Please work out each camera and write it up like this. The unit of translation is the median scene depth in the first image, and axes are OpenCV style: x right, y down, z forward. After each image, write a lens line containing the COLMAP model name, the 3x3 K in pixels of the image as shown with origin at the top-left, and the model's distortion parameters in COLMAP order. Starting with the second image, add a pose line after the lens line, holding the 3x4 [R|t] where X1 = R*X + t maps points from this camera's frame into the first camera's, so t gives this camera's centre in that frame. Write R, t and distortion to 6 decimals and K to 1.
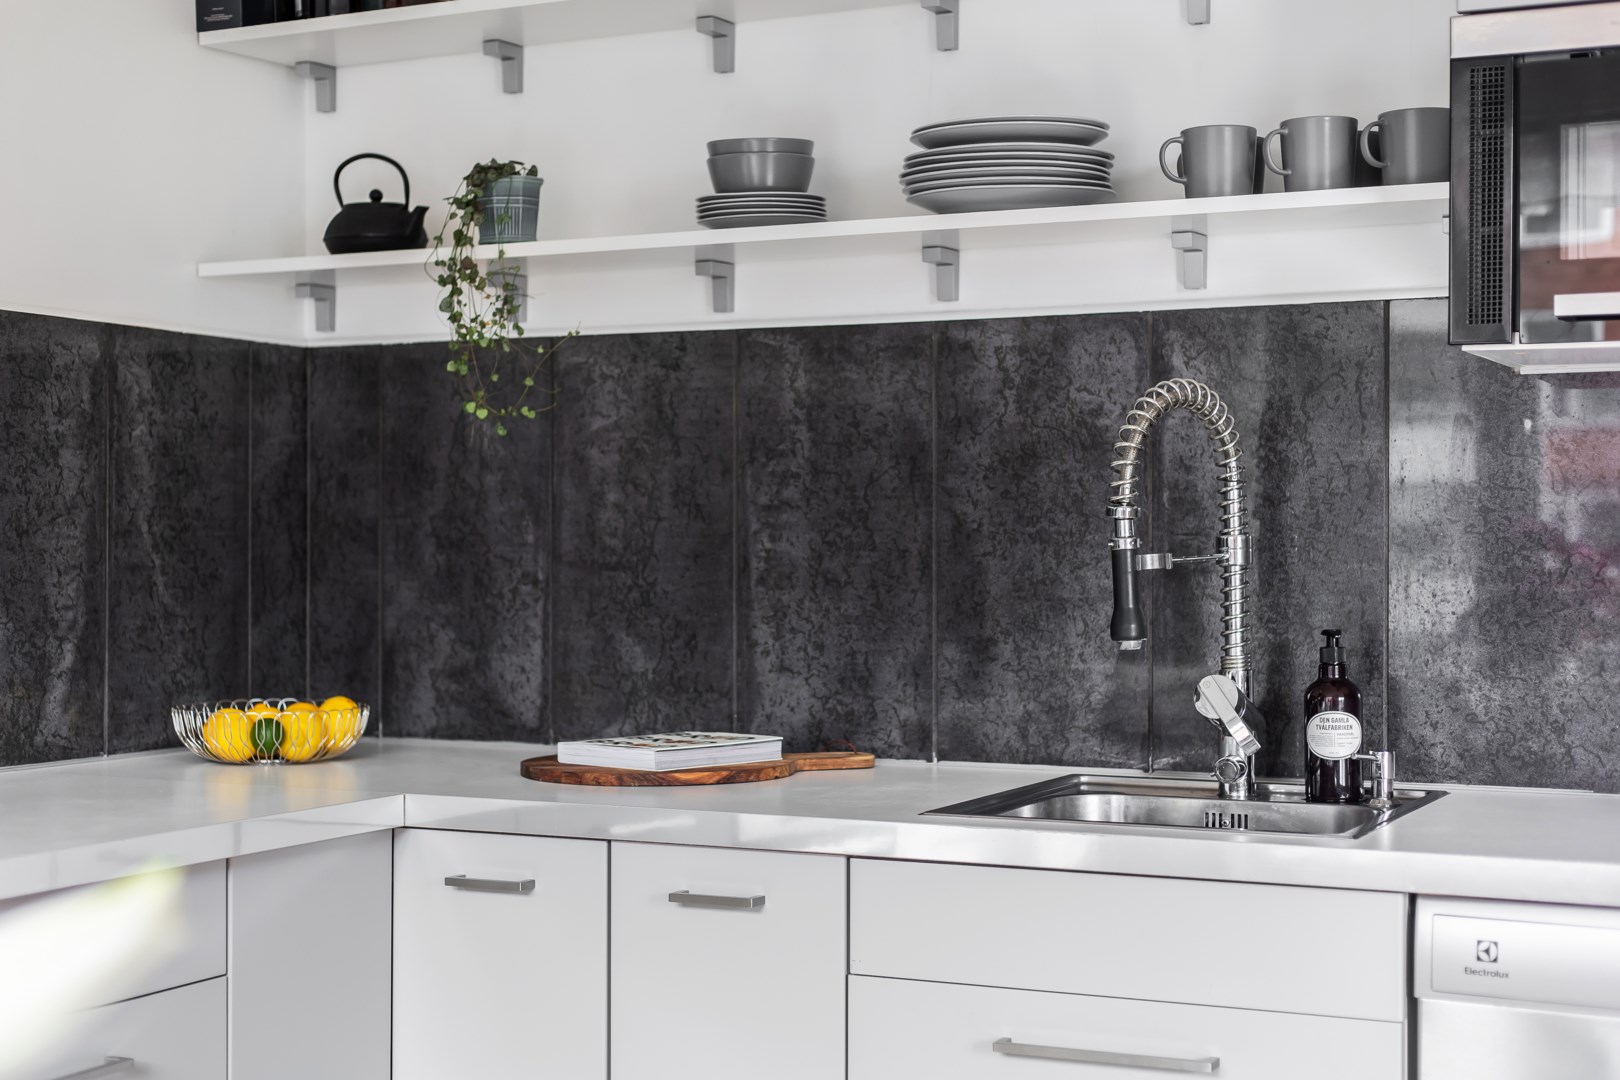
lens RADIAL K [[2405.7, 0, 809.7], [0, 2405.7, 537.4], [0, 0, 1]] dist [0.048940, 0.000000]
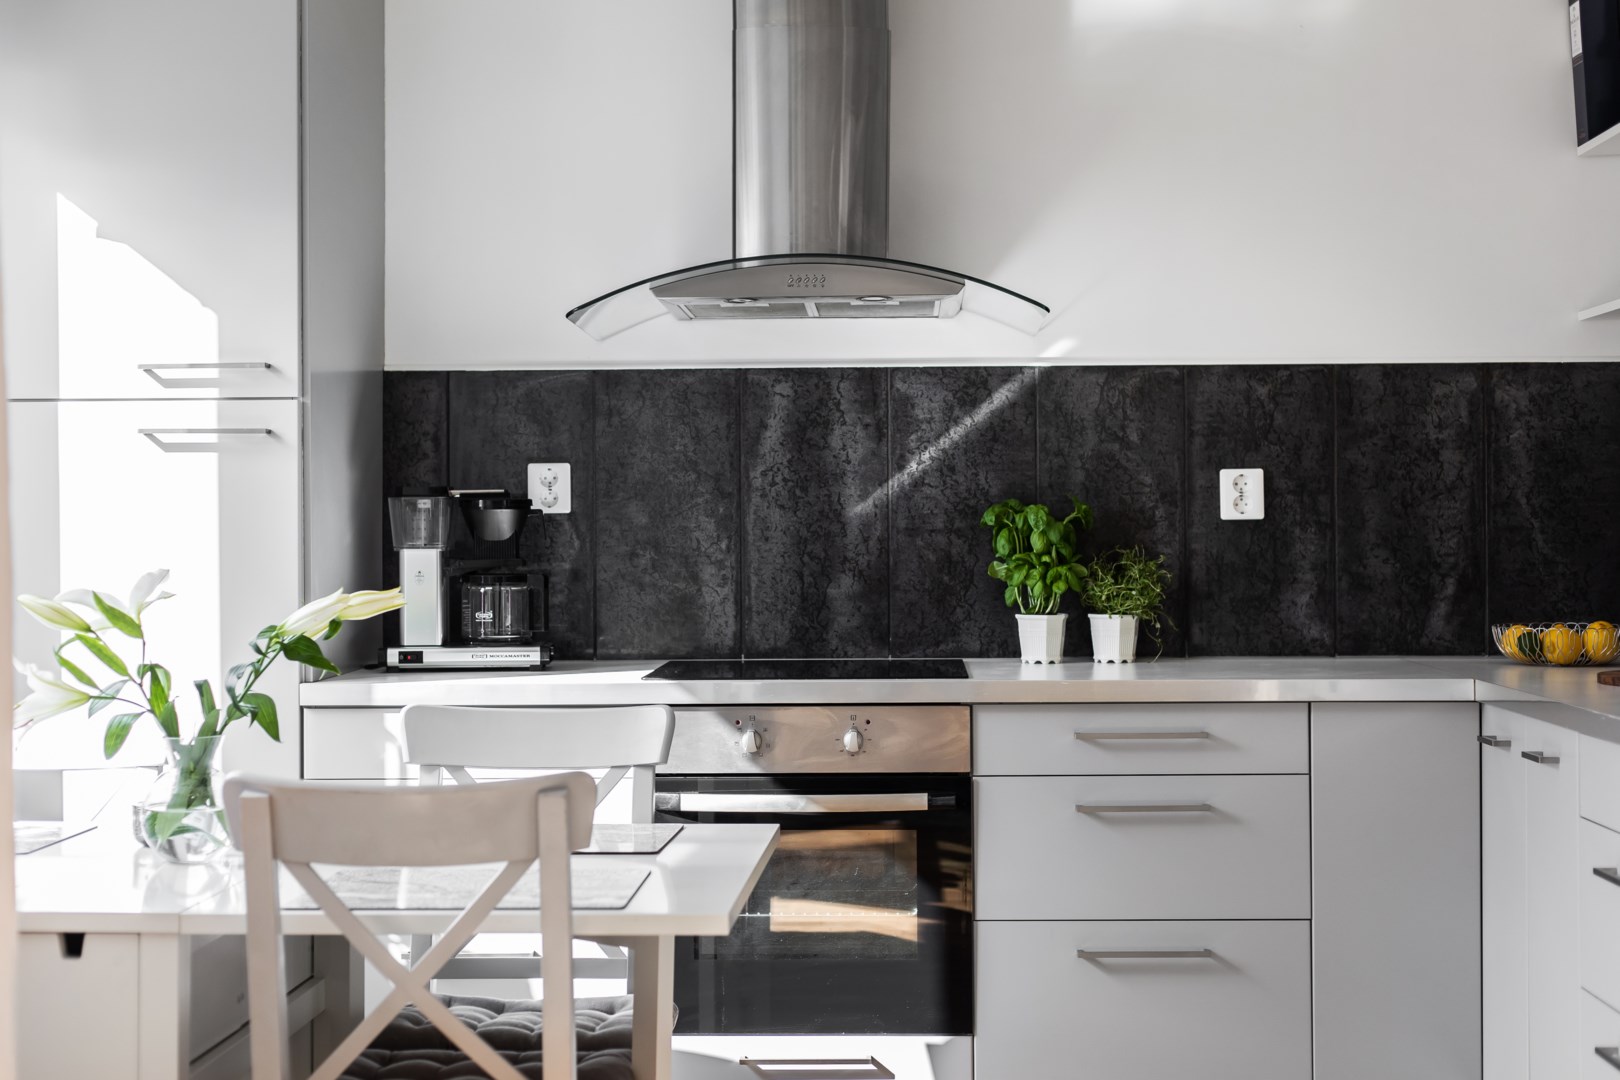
lens RADIAL K [[2405.7, 0, 808.8], [0, 2405.7, 536.7], [0, 0, 1]] dist [0.048940, 0.000000]
pose [[0.415700, -0.001262, -0.909501, 0.884294], [0.007231, 0.999972, 0.001917, 0.011826], [0.909473, -0.007373, 0.415697, 0.009531]]
